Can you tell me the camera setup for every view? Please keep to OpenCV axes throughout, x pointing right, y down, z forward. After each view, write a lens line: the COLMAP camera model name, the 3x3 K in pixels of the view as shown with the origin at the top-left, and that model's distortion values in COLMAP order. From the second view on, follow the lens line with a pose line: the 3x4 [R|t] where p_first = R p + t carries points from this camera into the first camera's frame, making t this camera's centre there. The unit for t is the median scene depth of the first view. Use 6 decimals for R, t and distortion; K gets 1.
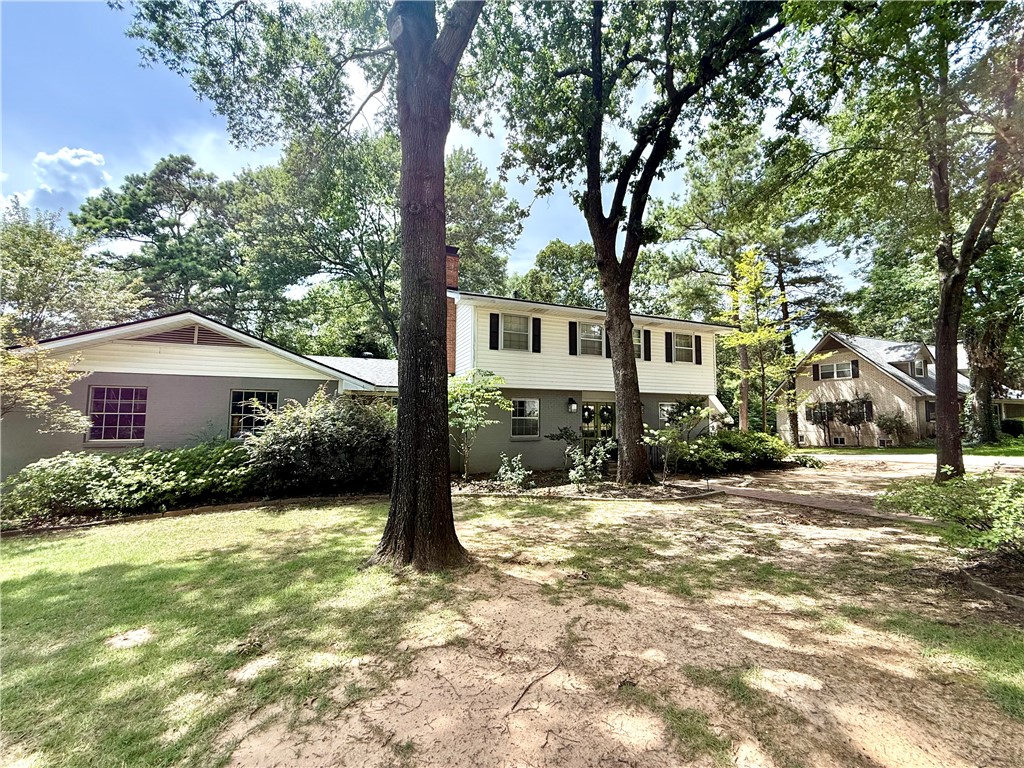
lens RADIAL K [[403.2, 0, 511.9], [0, 403.2, 391.9], [0, 0, 1]] dist [0.000135, -0.000285]
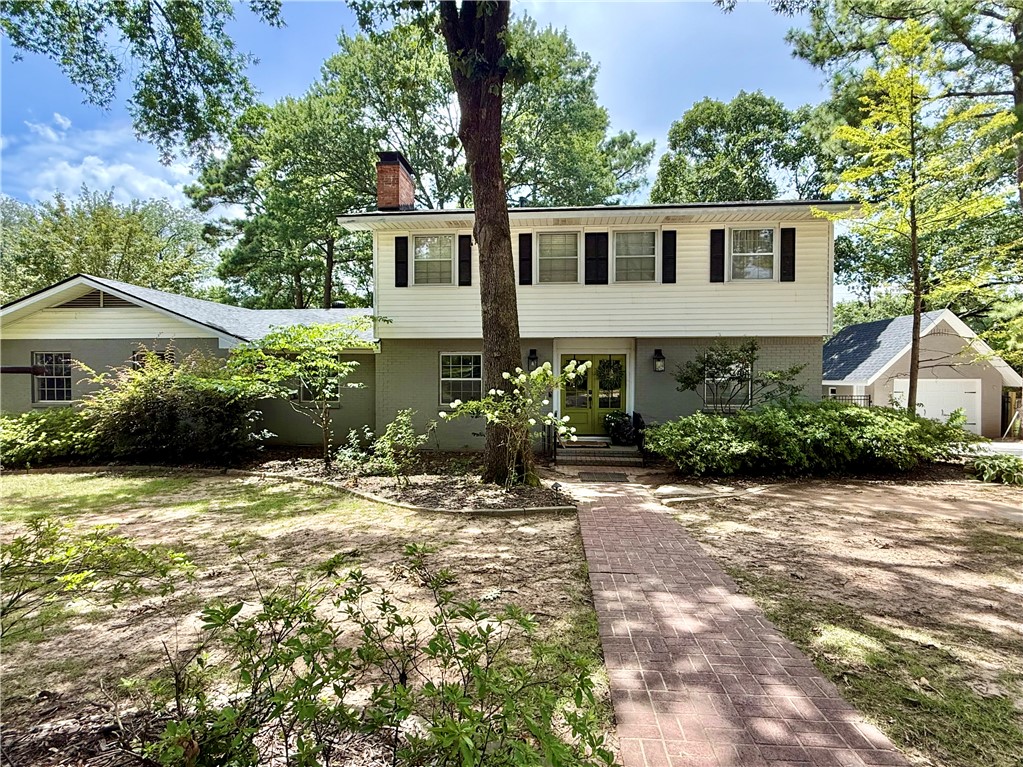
lens RADIAL K [[517.7, 0, 511.4], [0, 517.7, 377.7], [0, 0, 1]] dist [-0.003680, -0.000440]
pose [[0.891128, -0.005666, -0.453716, 0.593040], [0.033900, 0.997959, 0.054118, 0.017309], [0.452484, -0.063607, 0.889501, 0.252484]]
